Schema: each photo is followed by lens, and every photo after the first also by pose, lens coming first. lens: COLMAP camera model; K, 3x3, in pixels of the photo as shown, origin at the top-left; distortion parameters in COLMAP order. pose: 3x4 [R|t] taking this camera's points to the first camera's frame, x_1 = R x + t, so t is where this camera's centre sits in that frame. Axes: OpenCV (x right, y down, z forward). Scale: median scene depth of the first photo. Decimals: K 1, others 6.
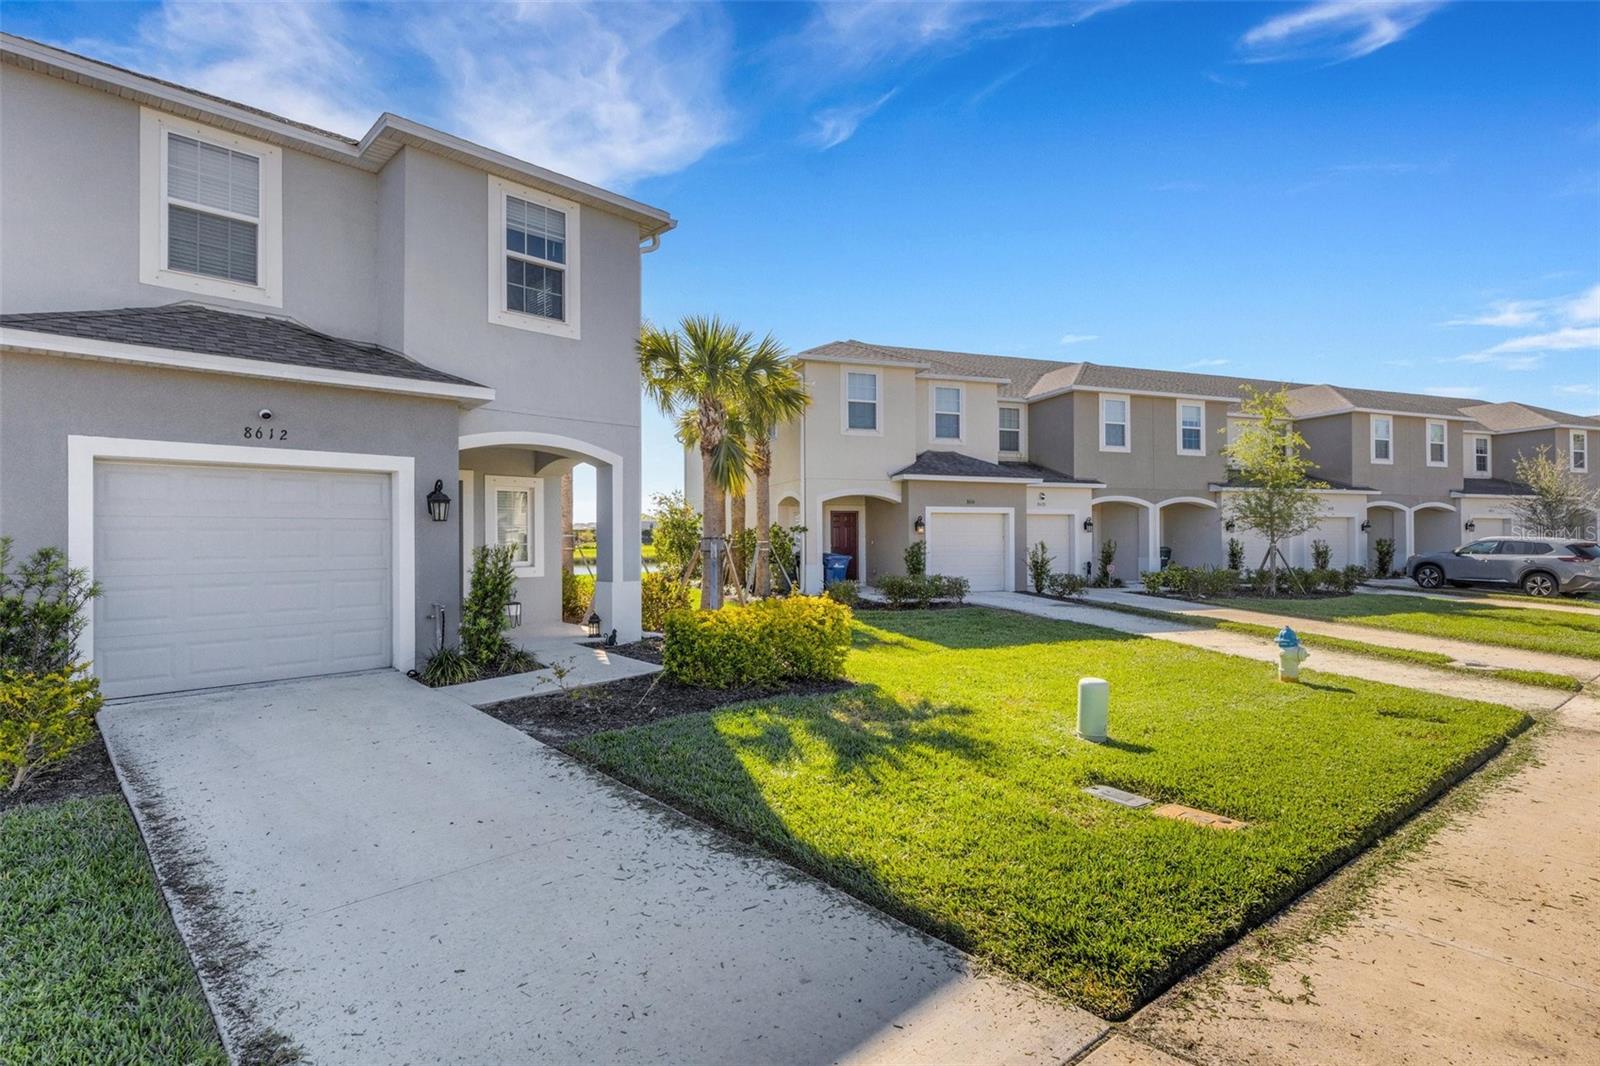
lens RADIAL K [[802.6, 0, 807.2], [0, 802.6, 534.2], [0, 0, 1]] dist [-0.003533, -0.000640]
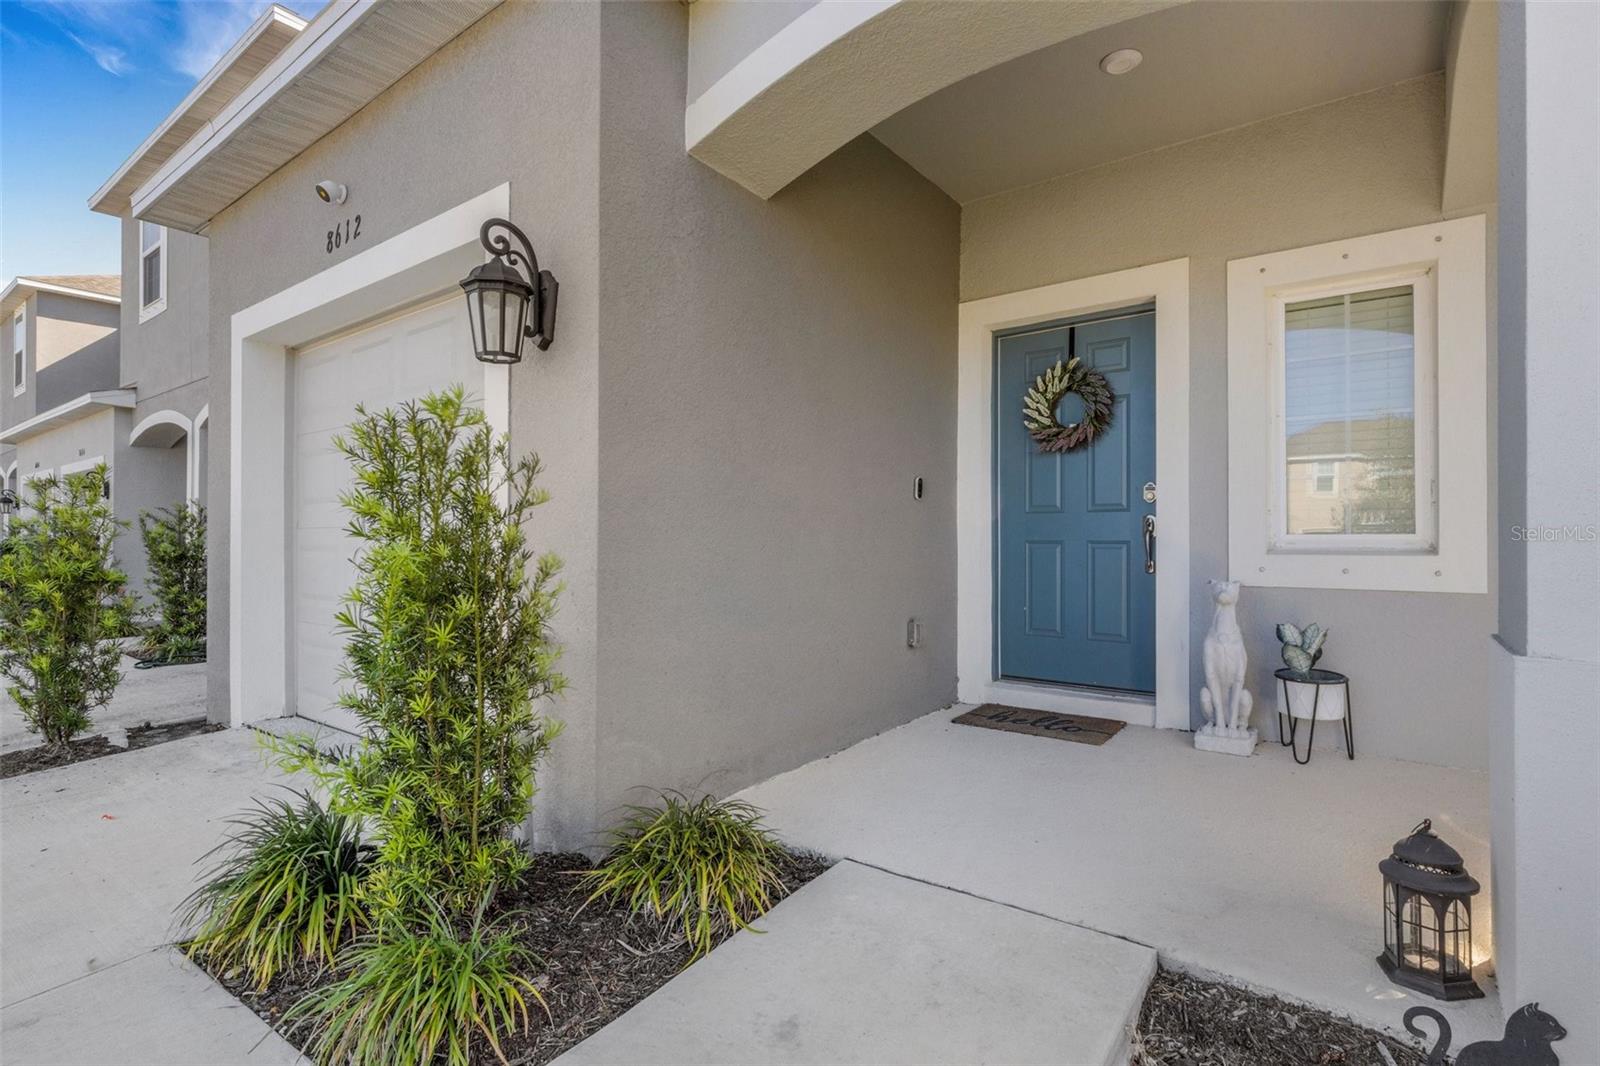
lens RADIAL K [[776.8, 0, 796.2], [0, 776.8, 534.6], [0, 0, 1]] dist [0.003200, 0.000859]
pose [[0.146074, 0.000808, -0.989273, -0.146440], [0.000020, 1.000000, 0.000820, 0.043839], [0.989274, -0.000140, 0.146074, 0.972065]]
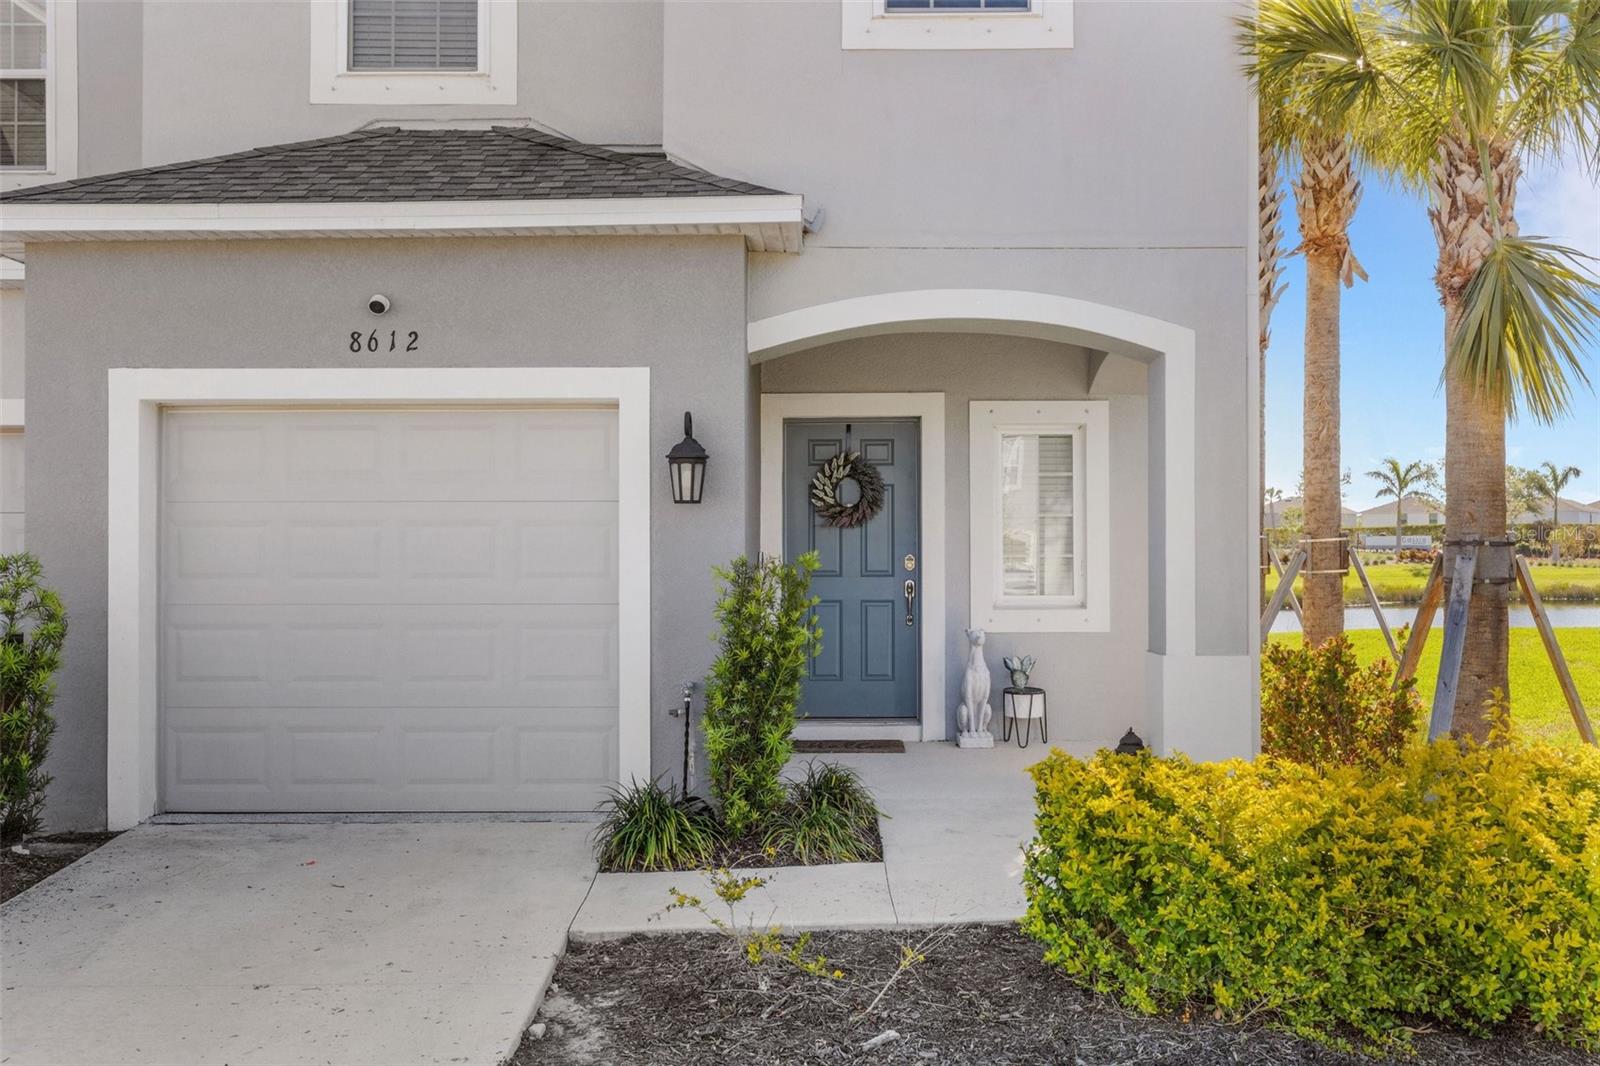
lens RADIAL K [[1592.2, 0, 764.0], [0, 1592.2, 546.4], [0, 0, 1]] dist [-0.005368, 0.000000]
pose [[0.690931, 0.004195, -0.722908, 0.203561], [0.000953, 0.999977, 0.006714, 0.001831], [0.722920, -0.005328, 0.690911, 0.371588]]
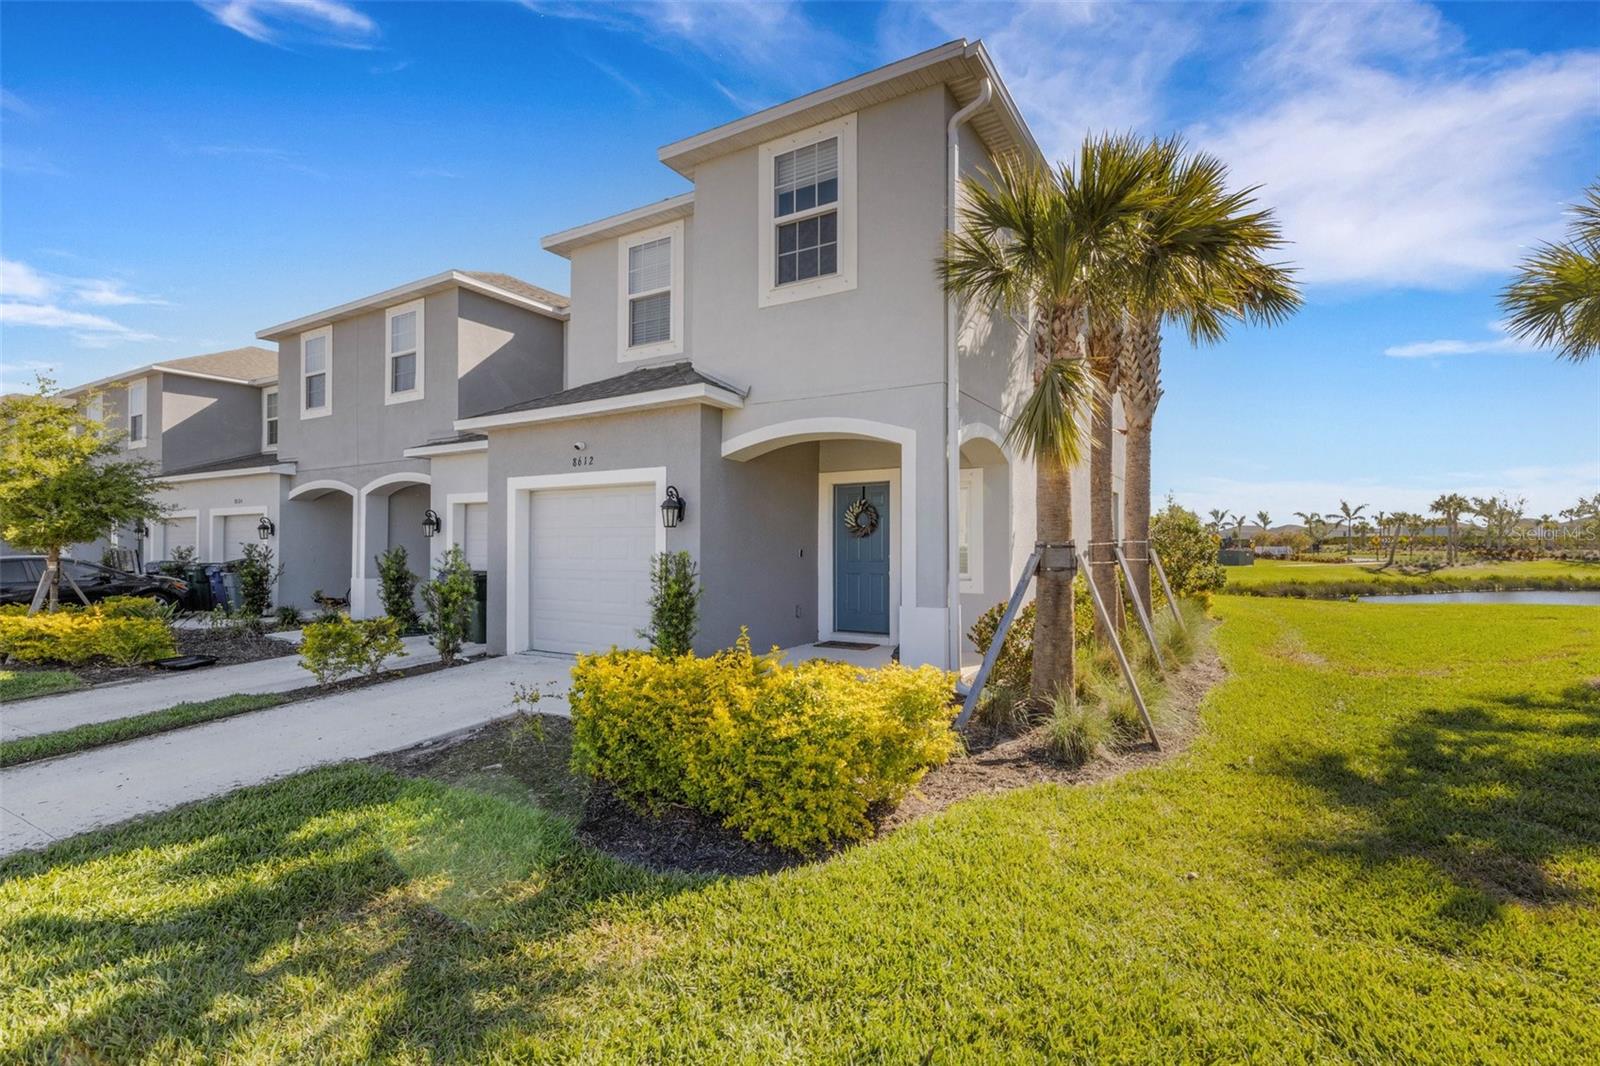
lens RADIAL K [[739.0, 0, 786.1], [0, 739.0, 539.3], [0, 0, 1]] dist [0.010869, -0.001573]
pose [[0.228226, -0.002800, -0.973604, 0.435194], [0.000676, 0.999996, -0.002717, 0.001511], [0.973608, -0.000038, 0.228227, 0.847593]]
